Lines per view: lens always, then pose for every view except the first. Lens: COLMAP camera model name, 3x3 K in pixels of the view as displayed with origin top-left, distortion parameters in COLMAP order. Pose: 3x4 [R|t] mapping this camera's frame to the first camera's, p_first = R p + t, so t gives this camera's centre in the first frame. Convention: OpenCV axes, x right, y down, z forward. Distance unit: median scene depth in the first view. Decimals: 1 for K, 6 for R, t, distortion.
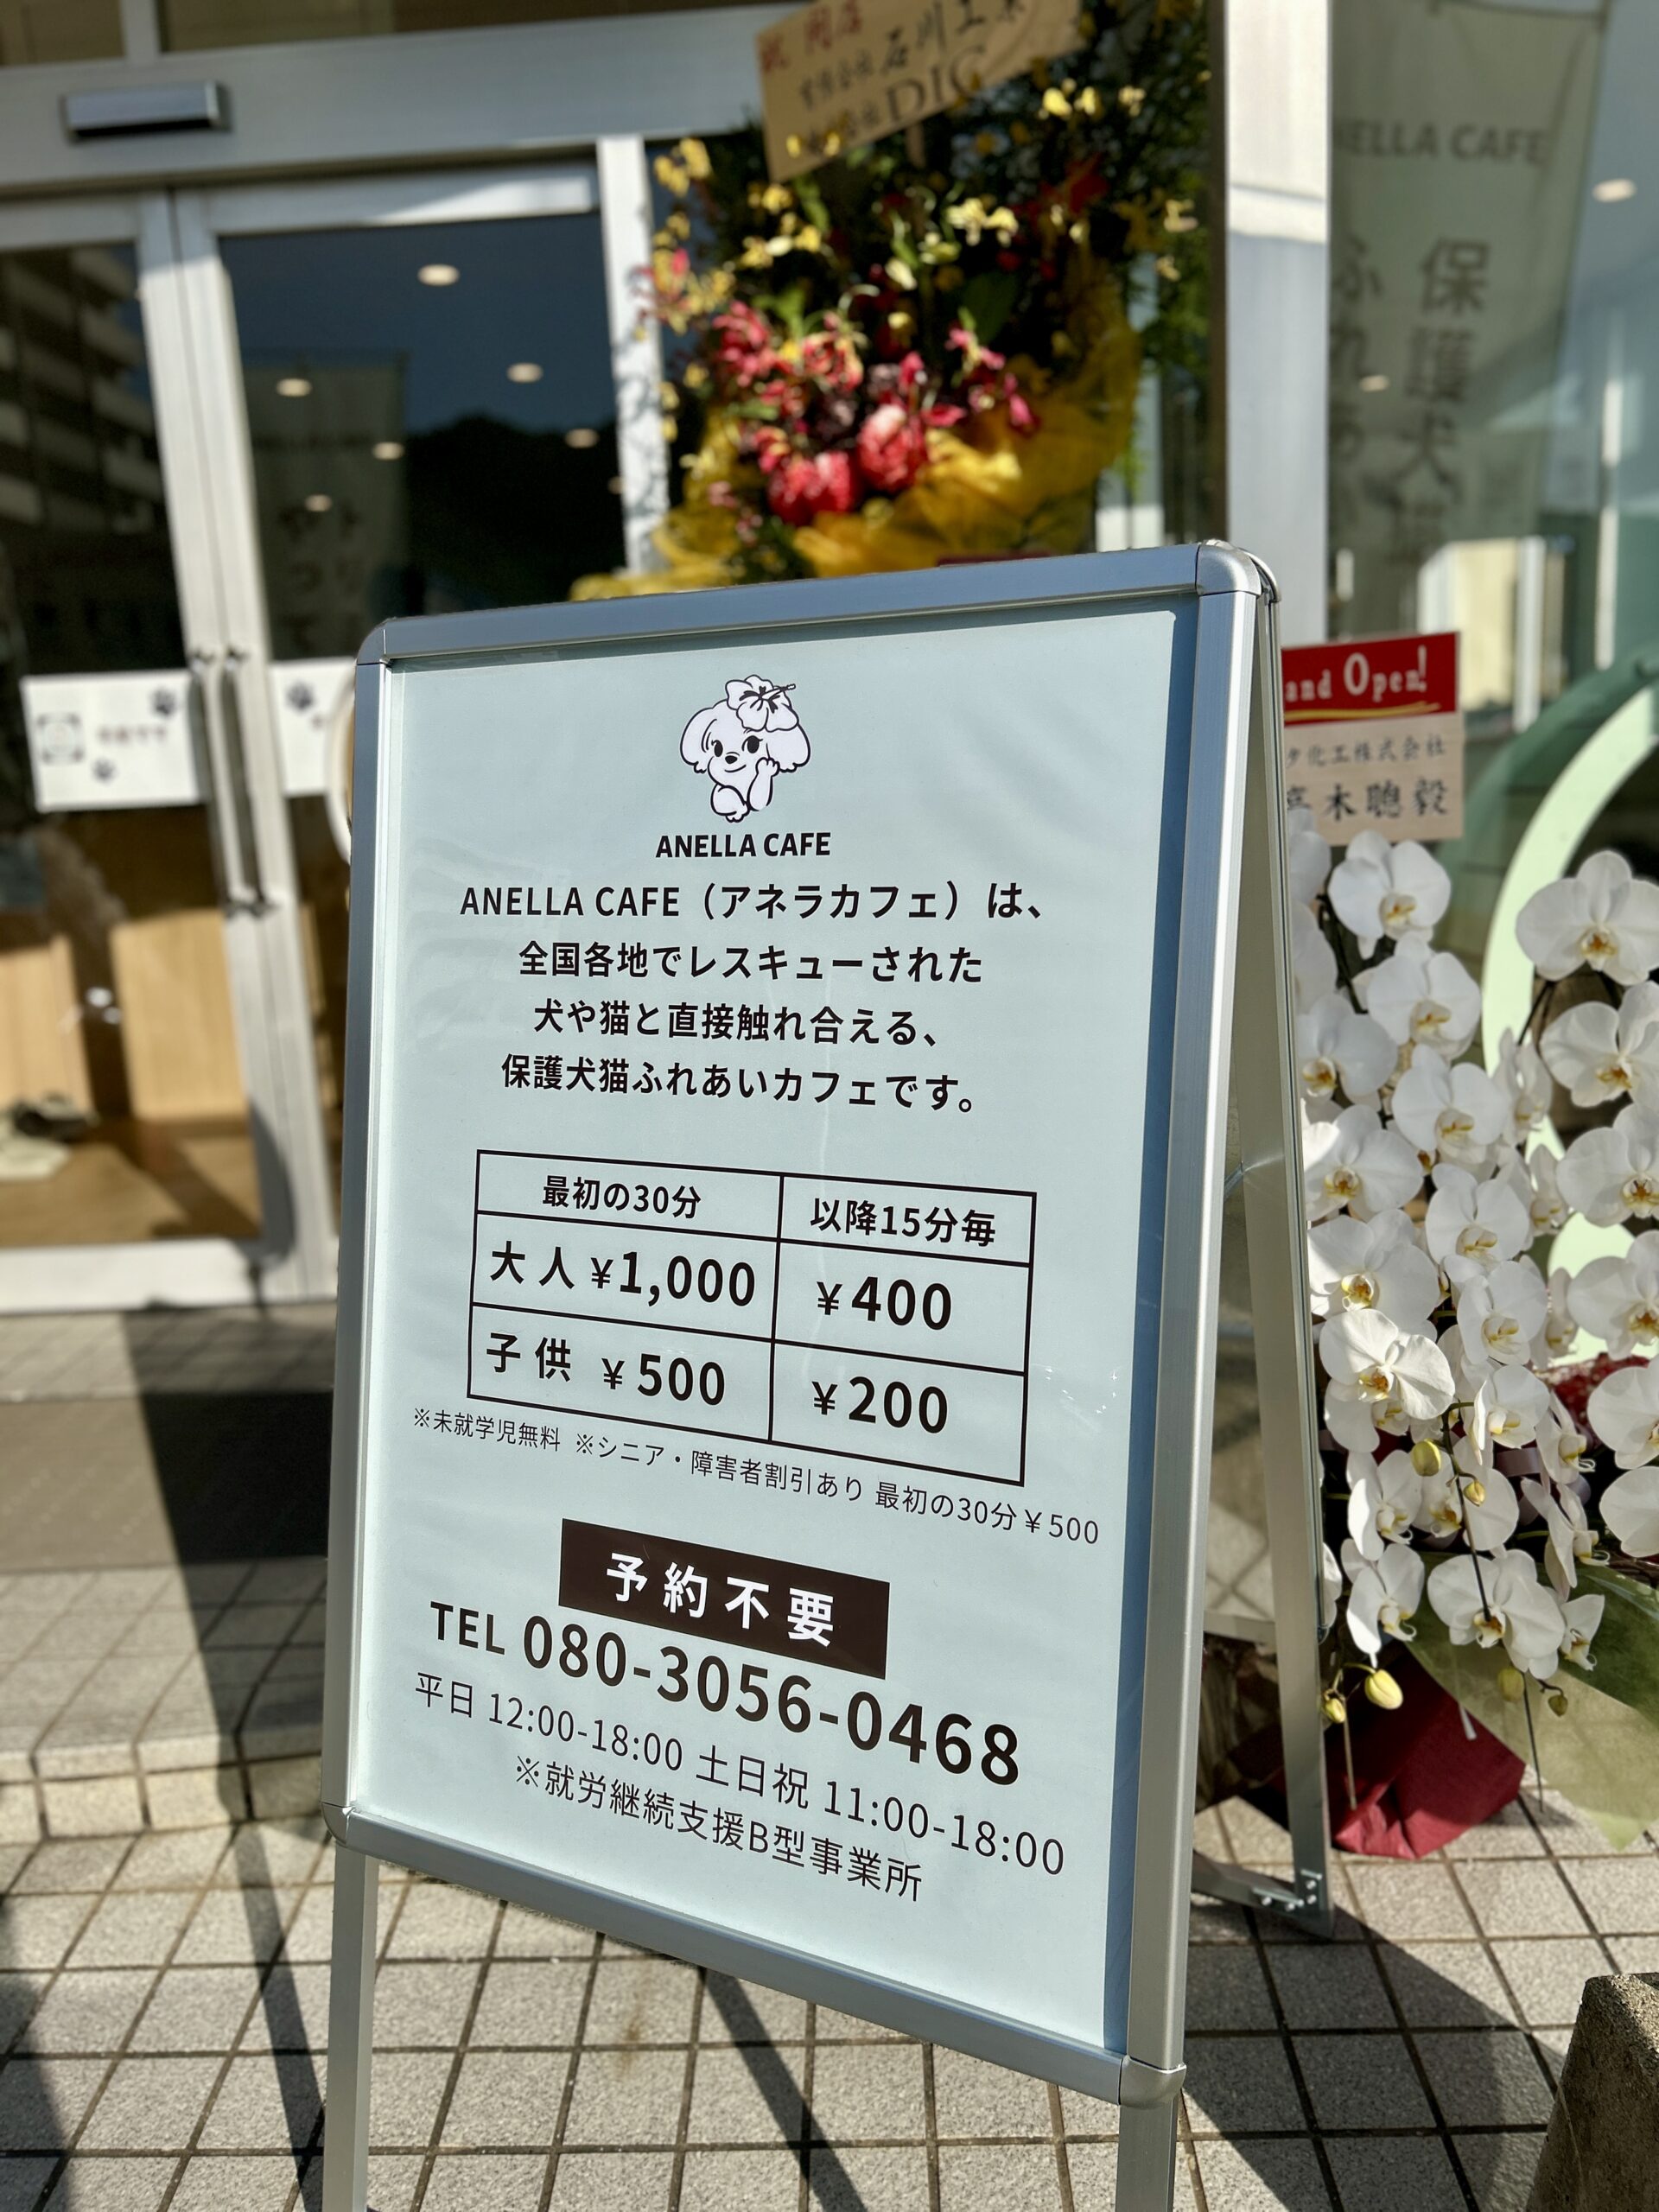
lens RADIAL K [[1709.0, 0, 820.7], [0, 1709.0, 1061.5], [0, 0, 1]] dist [0.085828, -0.096807]
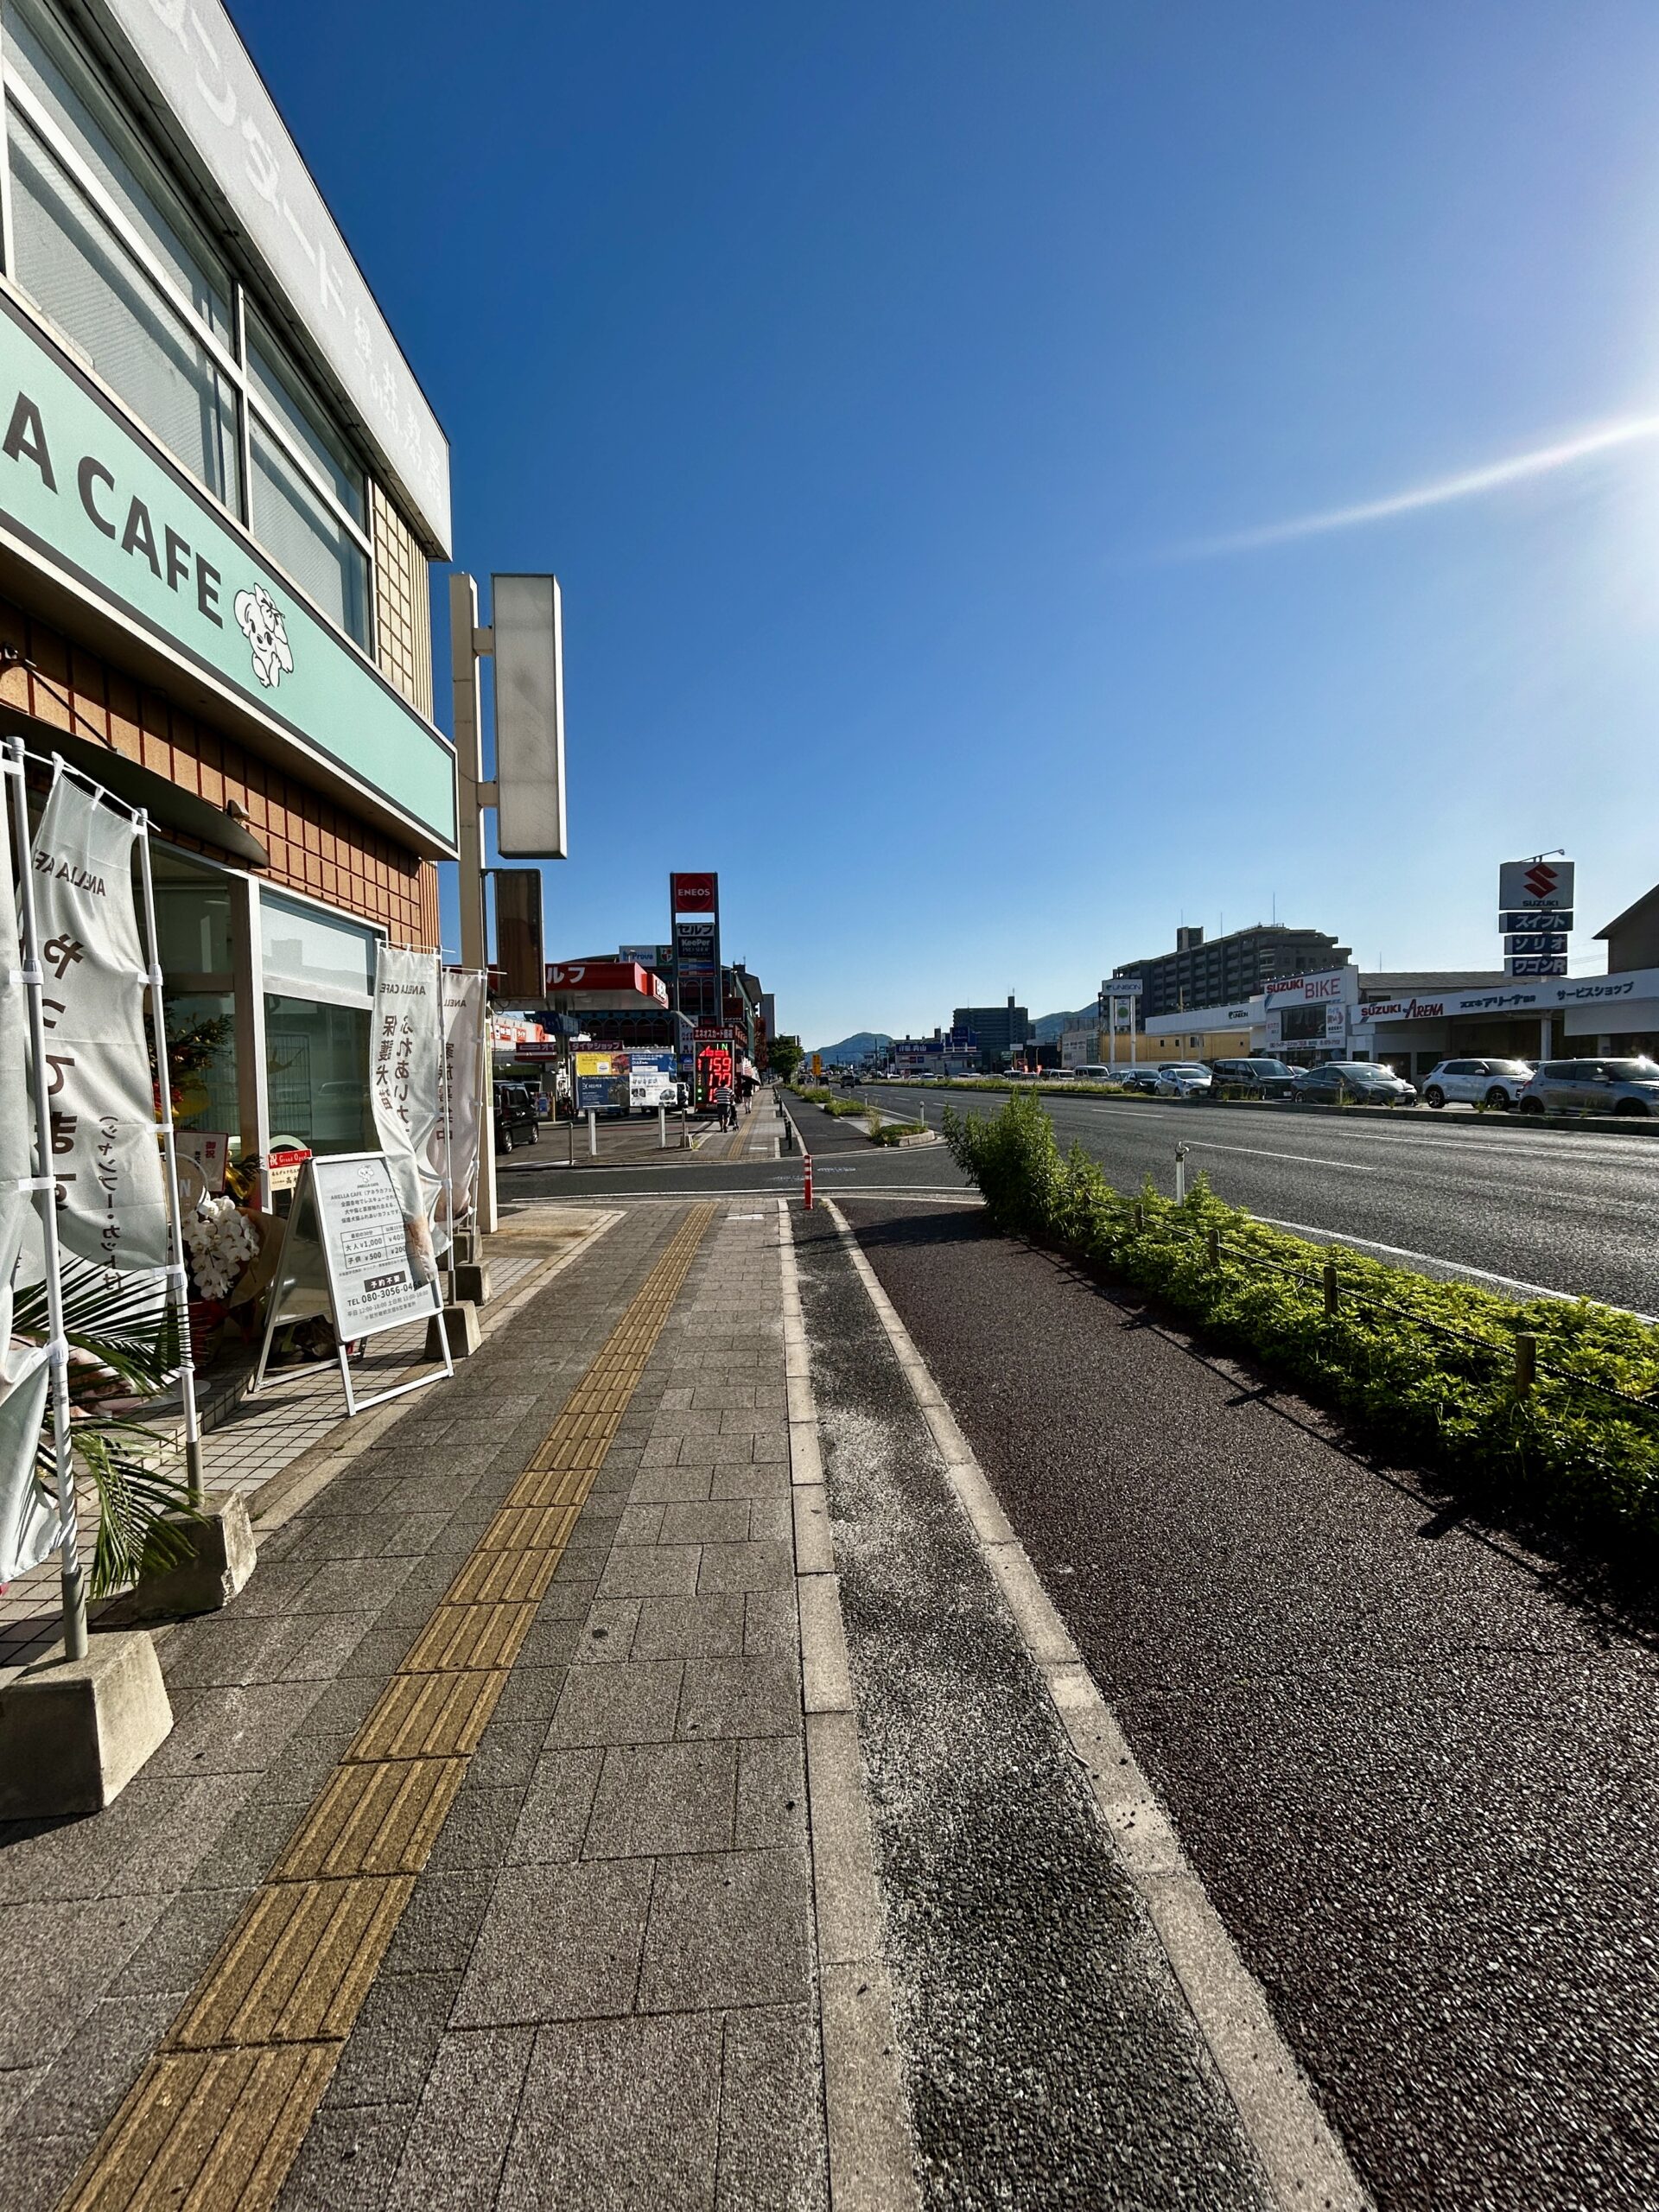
lens RADIAL K [[891.7, 0, 829.5], [0, 891.7, 1106.0], [0, 0, 1]] dist [0.003500, 0.000285]
pose [[-0.102164, 0.025801, 0.994433, -4.268714], [0.193043, 0.981174, -0.005625, -0.053514], [-0.975857, 0.191394, -0.105221, -0.666952]]
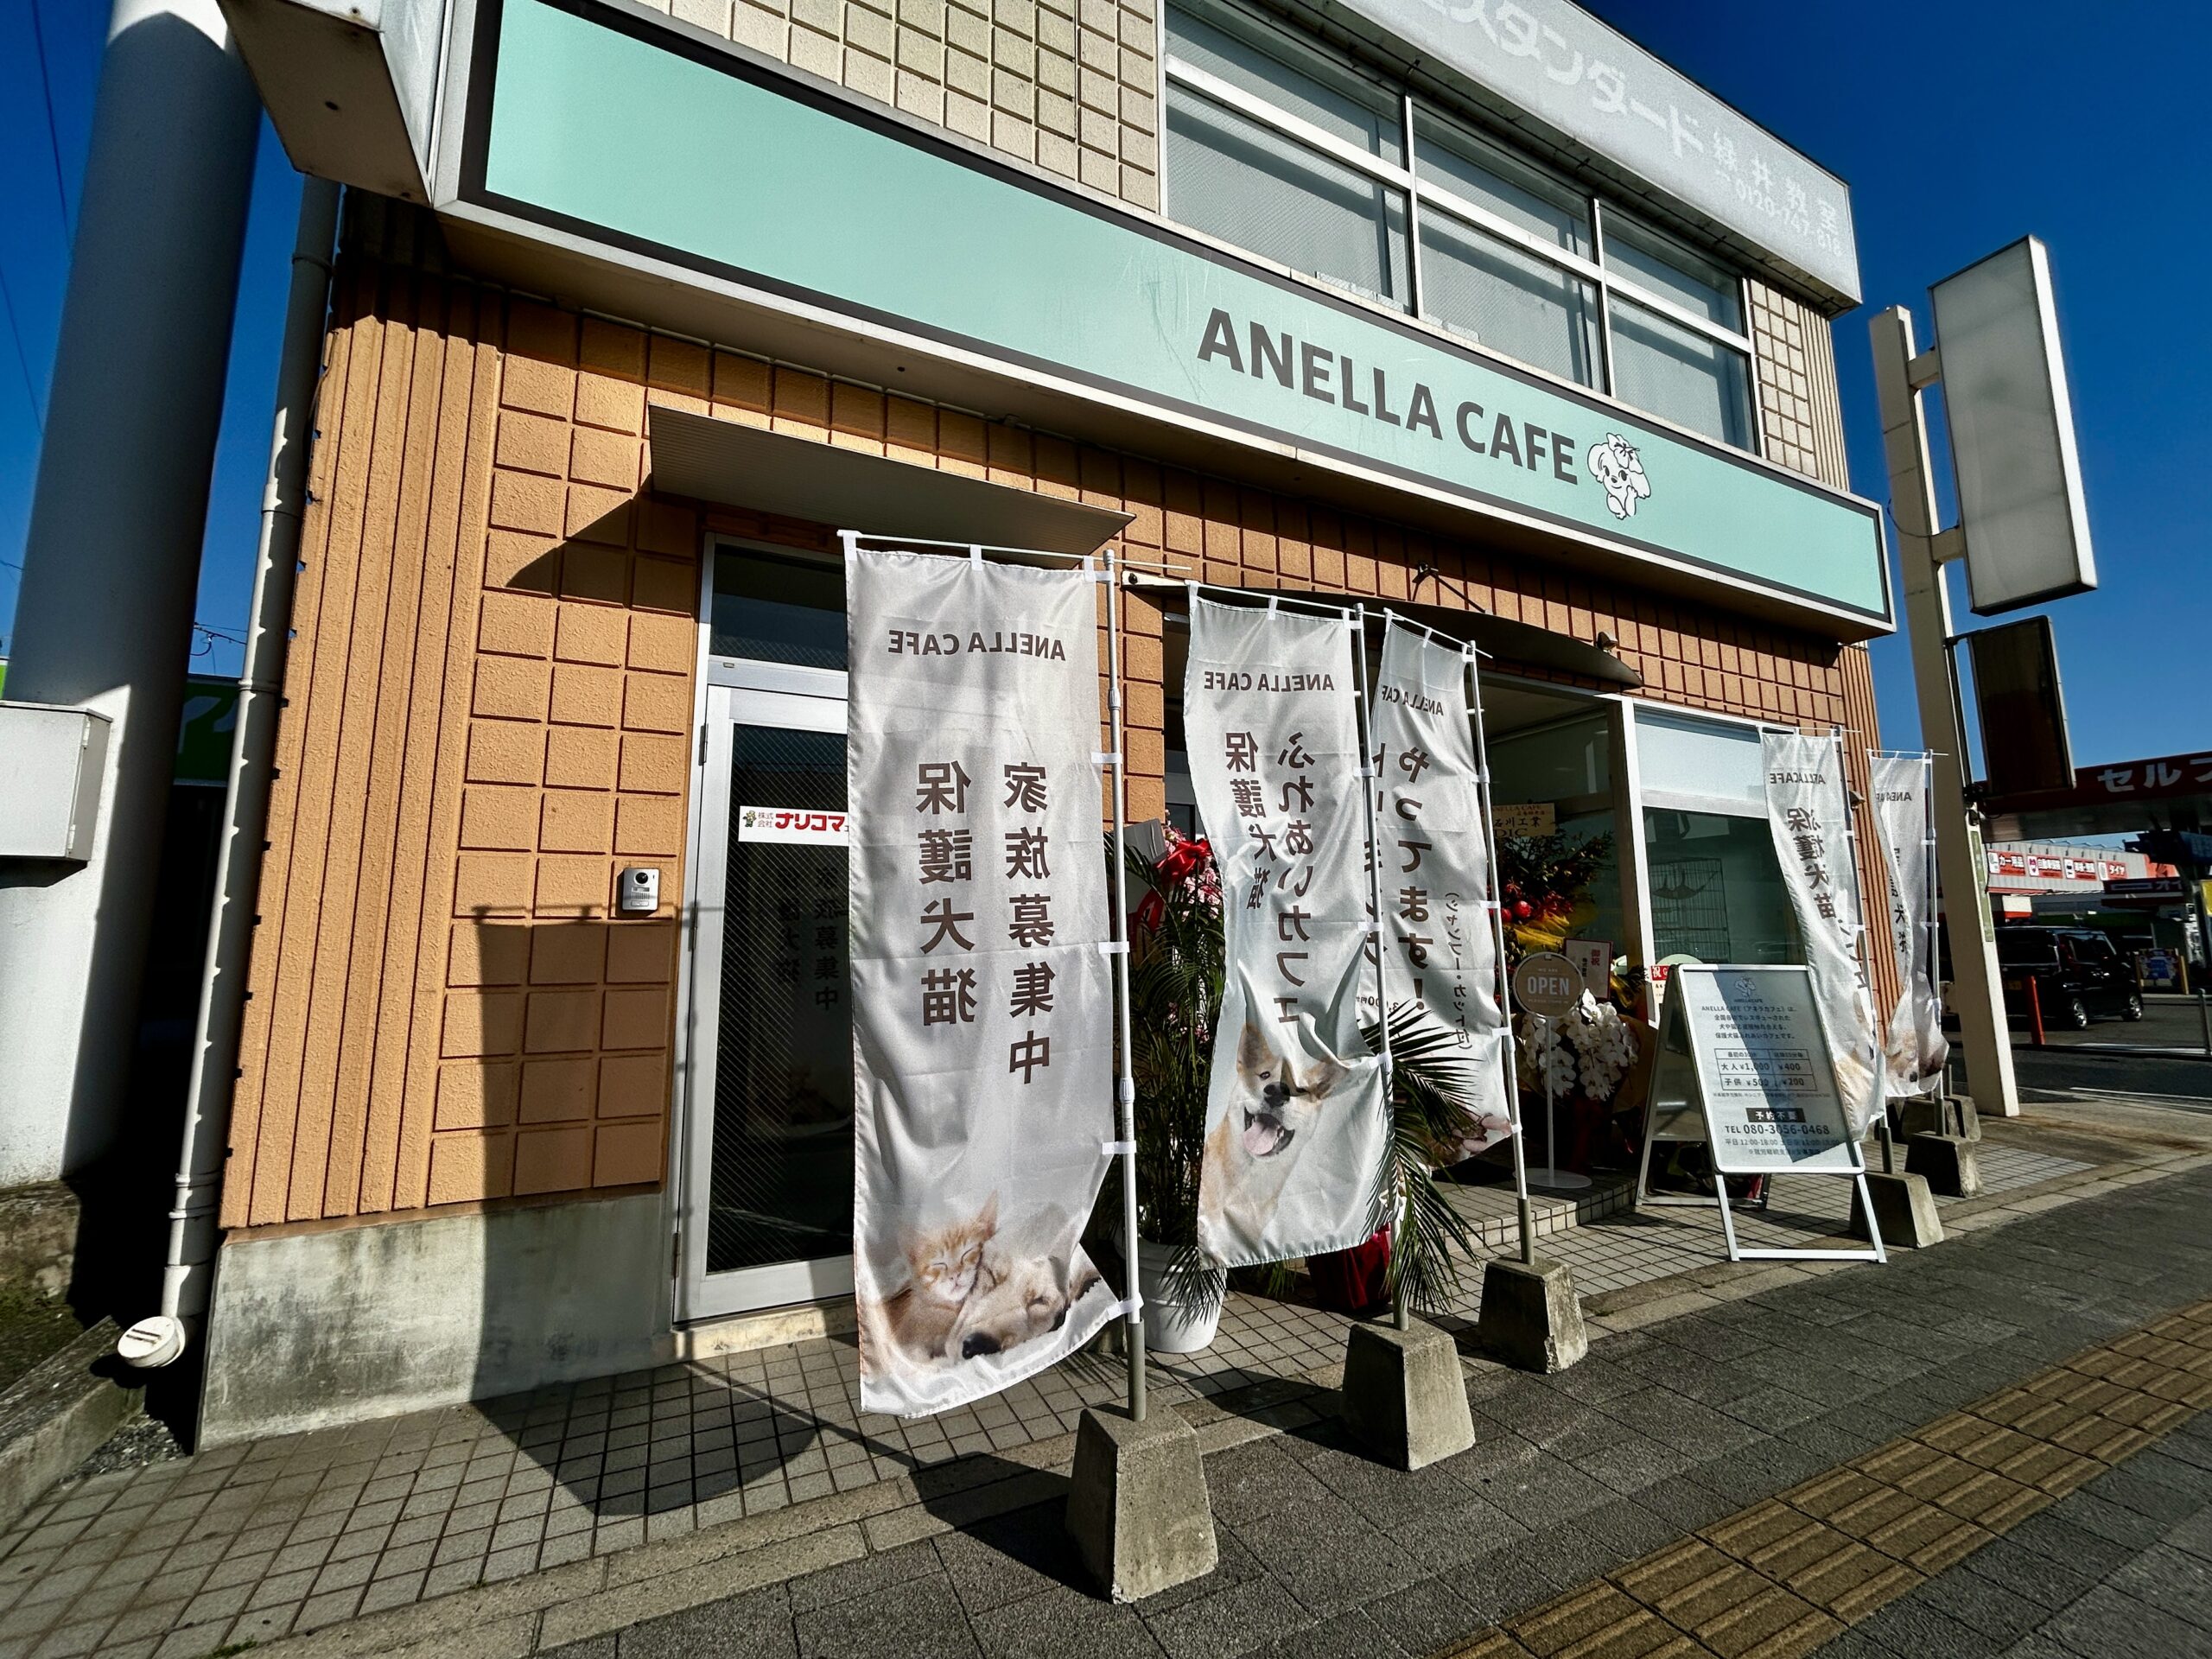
lens RADIAL K [[891.7, 0, 1107.1], [0, 891.7, 826.2], [0, 0, 1]] dist [0.003500, 0.000285]
pose [[0.879613, 0.115783, 0.461384, -4.044507], [0.034685, 0.951733, -0.304961, 0.211255], [-0.474424, 0.284251, 0.833141, -0.957576]]
